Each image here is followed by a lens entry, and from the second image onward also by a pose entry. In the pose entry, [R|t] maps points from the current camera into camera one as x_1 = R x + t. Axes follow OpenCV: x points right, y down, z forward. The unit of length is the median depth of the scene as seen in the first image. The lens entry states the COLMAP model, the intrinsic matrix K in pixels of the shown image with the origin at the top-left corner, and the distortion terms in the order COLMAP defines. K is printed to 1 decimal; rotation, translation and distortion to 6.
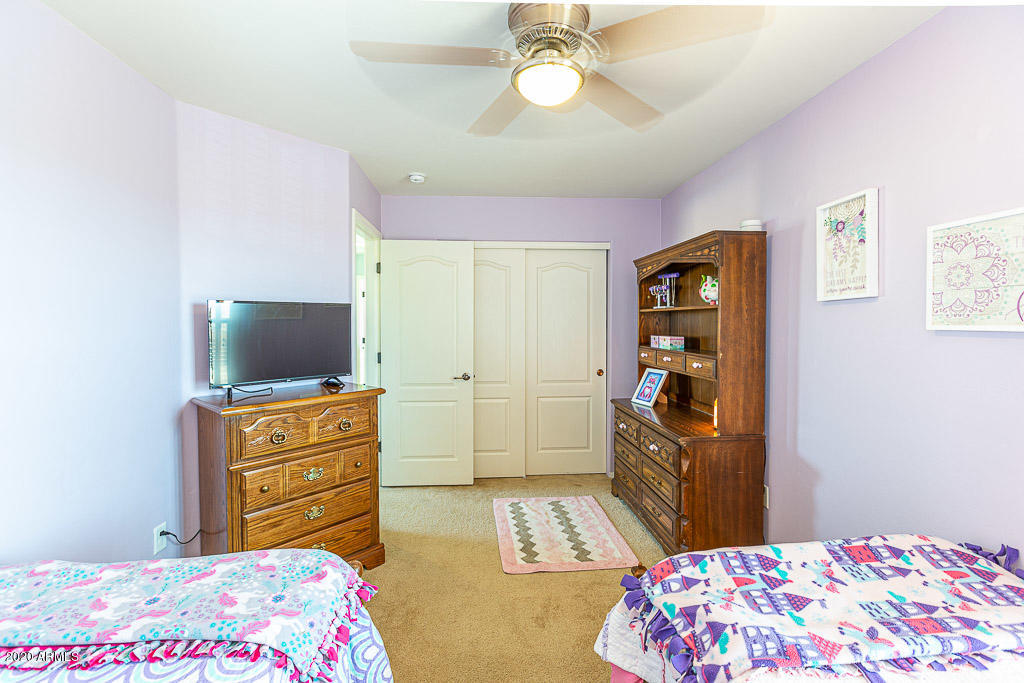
lens RADIAL K [[456.5, 0, 510.3], [0, 456.5, 334.3], [0, 0, 1]] dist [-0.042709, 0.000539]
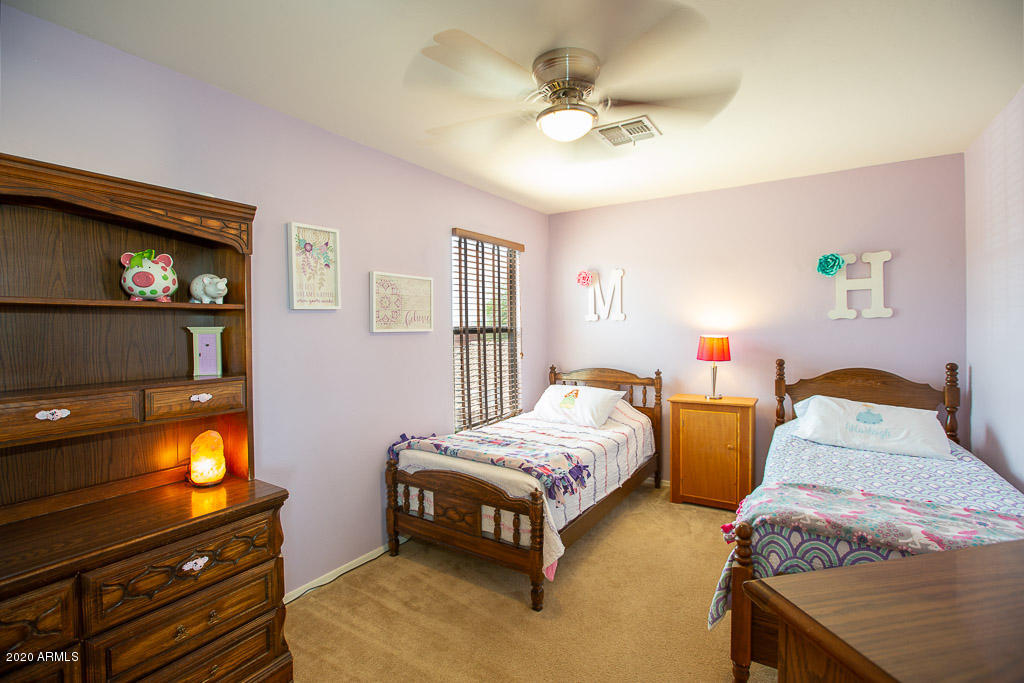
lens RADIAL K [[456.5, 0, 510.2], [0, 456.5, 335.2], [0, 0, 1]] dist [-0.042709, 0.000539]
pose [[-0.795775, -0.001848, 0.605590, -0.436236], [0.027155, 0.998881, 0.038732, -0.043049], [-0.604984, 0.047267, -0.794834, 1.725973]]
